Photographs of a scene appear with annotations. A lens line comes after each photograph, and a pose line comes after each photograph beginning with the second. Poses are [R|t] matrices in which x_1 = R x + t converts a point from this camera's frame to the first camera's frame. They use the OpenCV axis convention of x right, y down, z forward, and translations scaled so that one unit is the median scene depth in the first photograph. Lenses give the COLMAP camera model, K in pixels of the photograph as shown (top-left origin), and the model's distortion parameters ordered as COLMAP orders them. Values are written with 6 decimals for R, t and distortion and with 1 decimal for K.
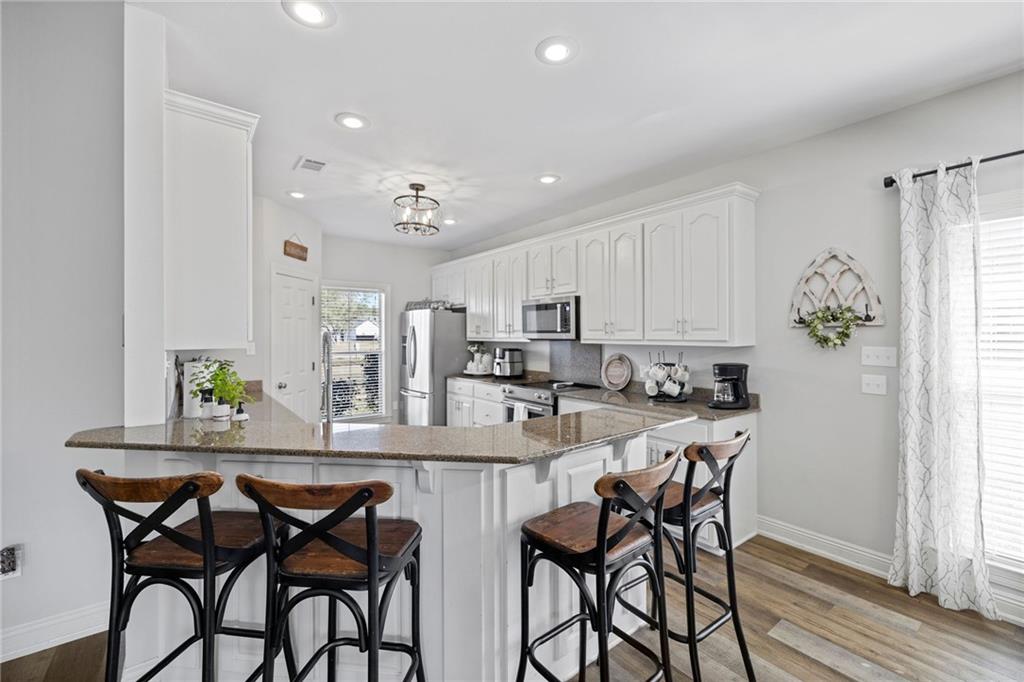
lens RADIAL K [[427.9, 0, 513.3], [0, 427.9, 335.8], [0, 0, 1]] dist [-0.001077, -0.000476]
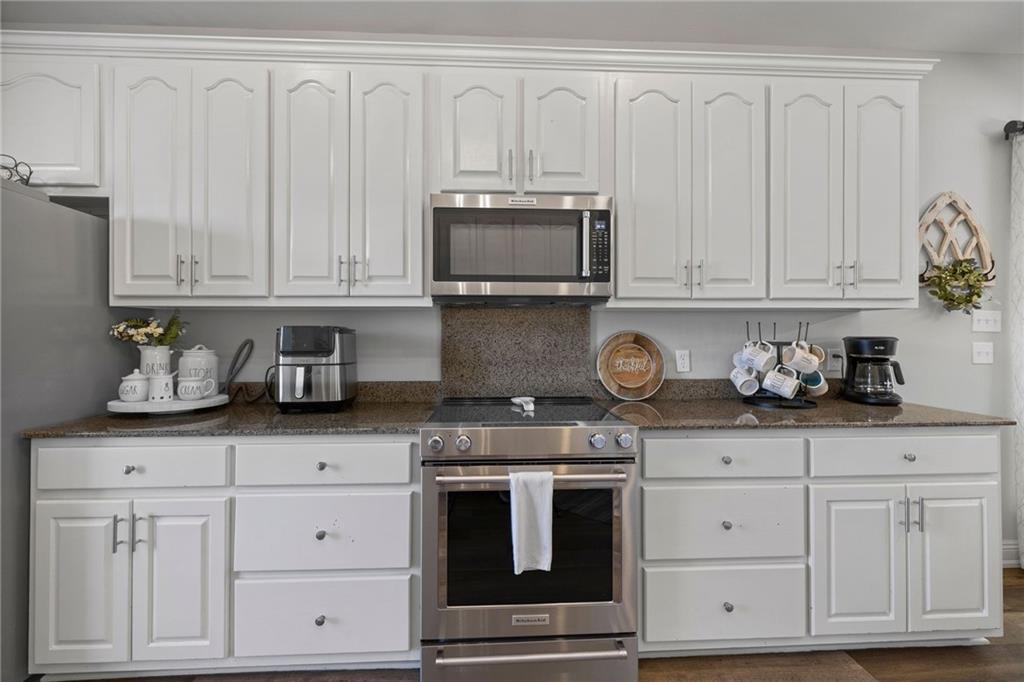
lens RADIAL K [[427.9, 0, 513.3], [0, 427.9, 335.8], [0, 0, 1]] dist [-0.001077, -0.000476]
pose [[0.574899, 0.000832, 0.818224, -0.271543], [0.004866, 0.999978, -0.004435, 0.049108], [-0.818210, 0.006531, 0.574882, 0.817140]]
